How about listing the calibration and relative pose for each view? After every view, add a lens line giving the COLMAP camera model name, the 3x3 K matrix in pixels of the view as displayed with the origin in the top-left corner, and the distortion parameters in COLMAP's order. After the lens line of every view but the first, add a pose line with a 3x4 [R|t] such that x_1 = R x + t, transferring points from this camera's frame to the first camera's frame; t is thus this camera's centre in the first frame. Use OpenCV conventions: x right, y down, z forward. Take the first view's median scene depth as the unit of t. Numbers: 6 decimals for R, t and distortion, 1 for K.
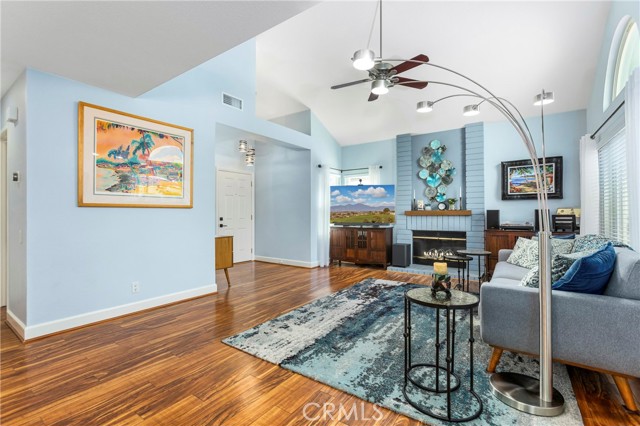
lens RADIAL K [[290.4, 0, 317.7], [0, 290.4, 206.1], [0, 0, 1]] dist [-0.021923, 0.005571]
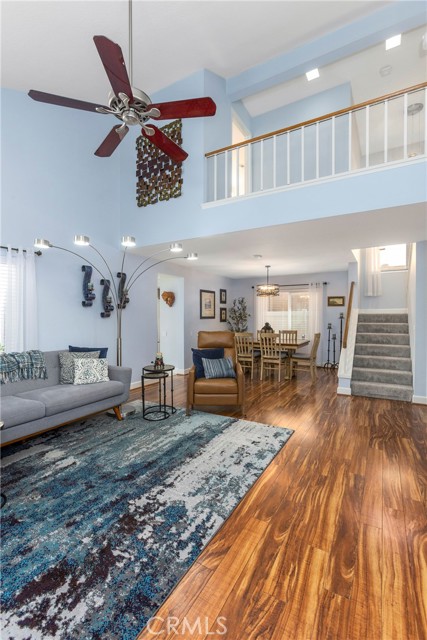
lens RADIAL K [[290.4, 0, 218.8], [0, 290.4, 318.4], [0, 0, 1]] dist [-0.021923, 0.005571]
pose [[-0.994490, 0.000686, -0.104832, 0.074849], [0.002254, 0.999887, -0.014841, -0.011464], [0.104810, -0.014996, -0.994379, 1.182983]]
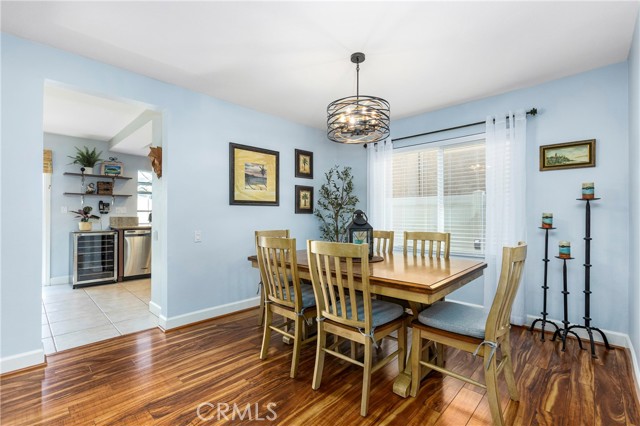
lens RADIAL K [[290.4, 0, 320.7], [0, 290.4, 212.5], [0, 0, 1]] dist [-0.021923, 0.005571]
pose [[-0.990463, 0.001929, 0.137765, -0.293273], [-0.002818, 0.999409, -0.034258, 0.009907], [-0.137750, -0.034320, -0.989872, 0.362844]]
